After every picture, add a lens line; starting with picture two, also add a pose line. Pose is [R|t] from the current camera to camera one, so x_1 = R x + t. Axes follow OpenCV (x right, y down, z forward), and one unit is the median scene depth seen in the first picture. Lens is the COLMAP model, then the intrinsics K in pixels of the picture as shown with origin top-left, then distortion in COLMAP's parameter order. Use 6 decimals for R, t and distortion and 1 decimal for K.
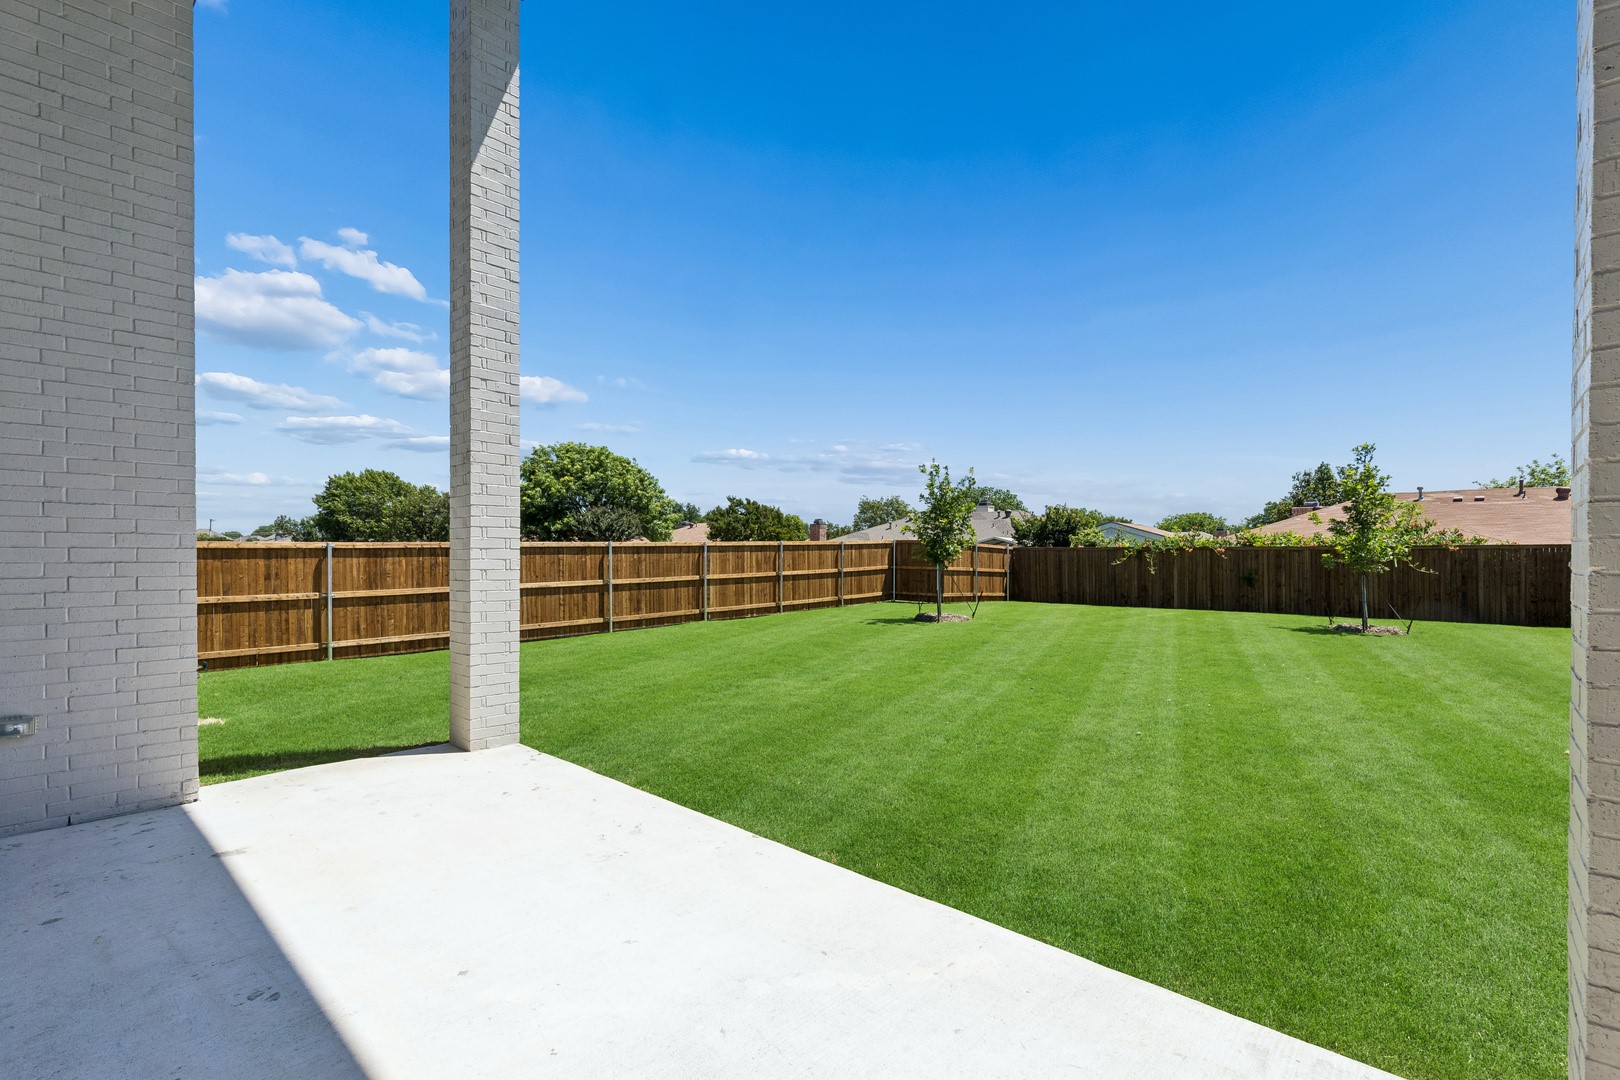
lens RADIAL K [[730.0, 0, 818.9], [0, 730.0, 549.2], [0, 0, 1]] dist [0.013602, -0.001537]
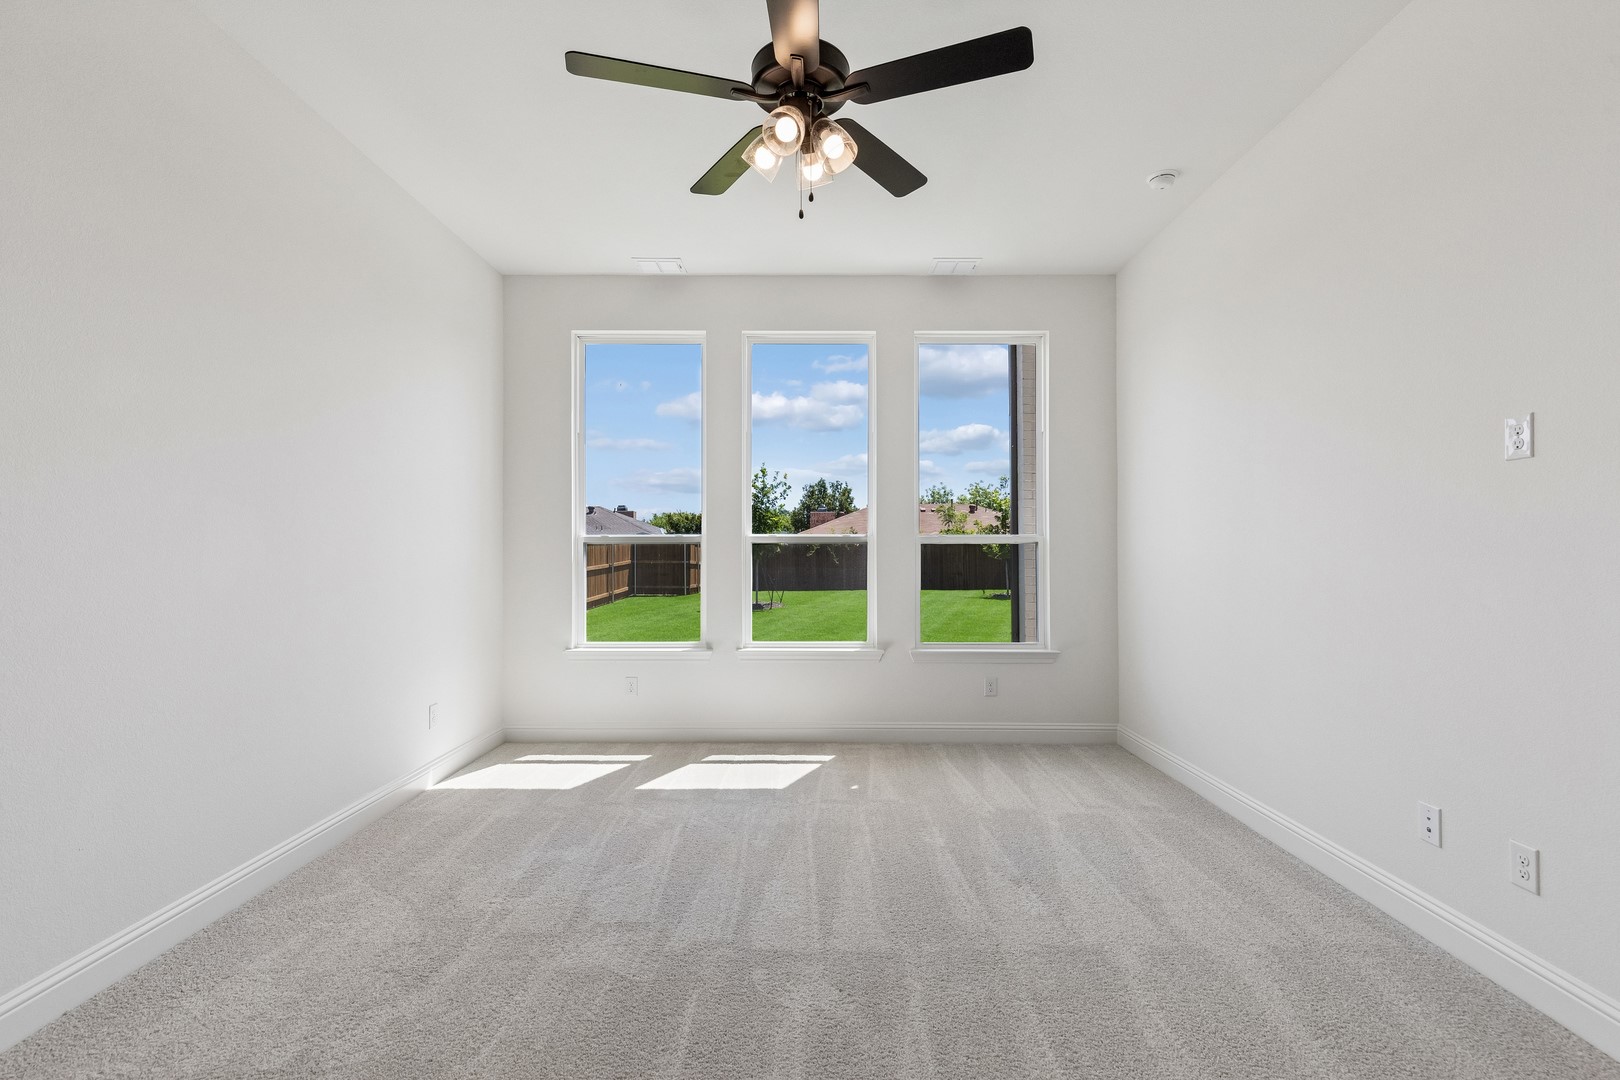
lens RADIAL K [[730.0, 0, 815.8], [0, 730.0, 542.5], [0, 0, 1]] dist [0.013602, -0.001537]
pose [[0.750724, 0.003950, 0.660605, -0.379909], [-0.002803, 0.999992, -0.002794, 0.000013], [-0.660611, 0.000246, 0.750729, 0.079780]]
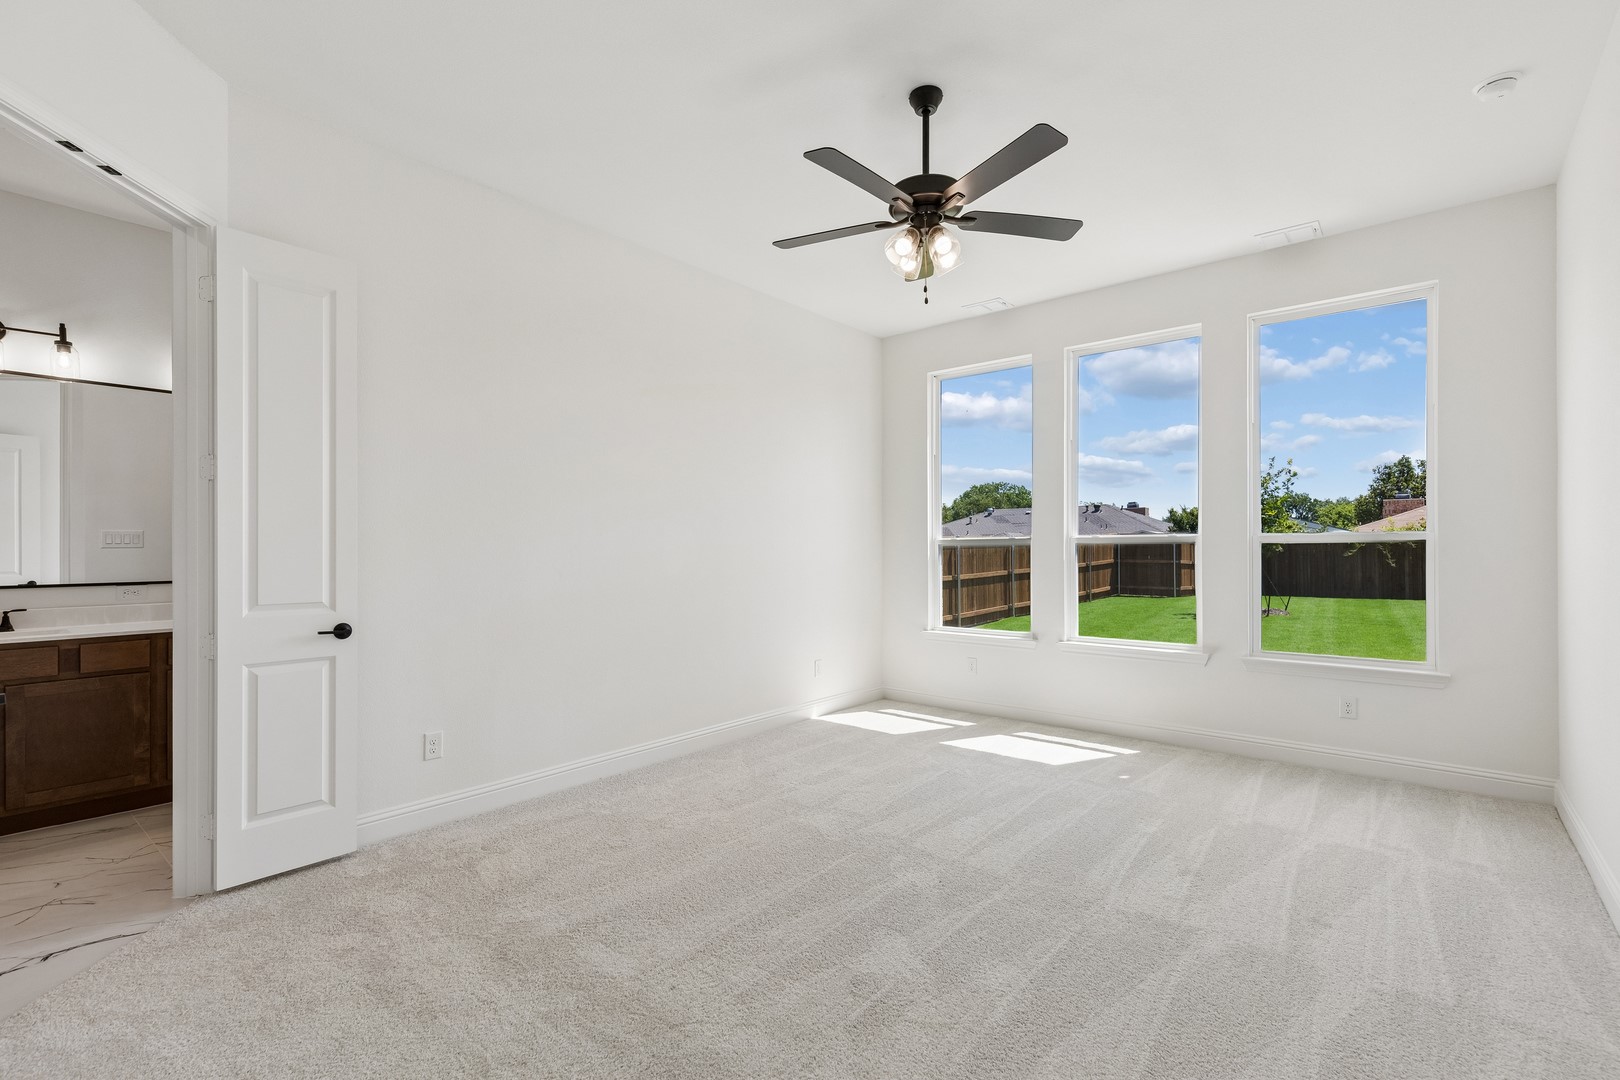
lens RADIAL K [[730.0, 0, 815.7], [0, 730.0, 547.1], [0, 0, 1]] dist [0.013602, -0.001537]
pose [[0.999479, -0.006010, 0.031709, -0.341063], [0.005888, 0.999975, 0.003945, -0.000788], [-0.031732, -0.003756, 0.999489, 0.024895]]
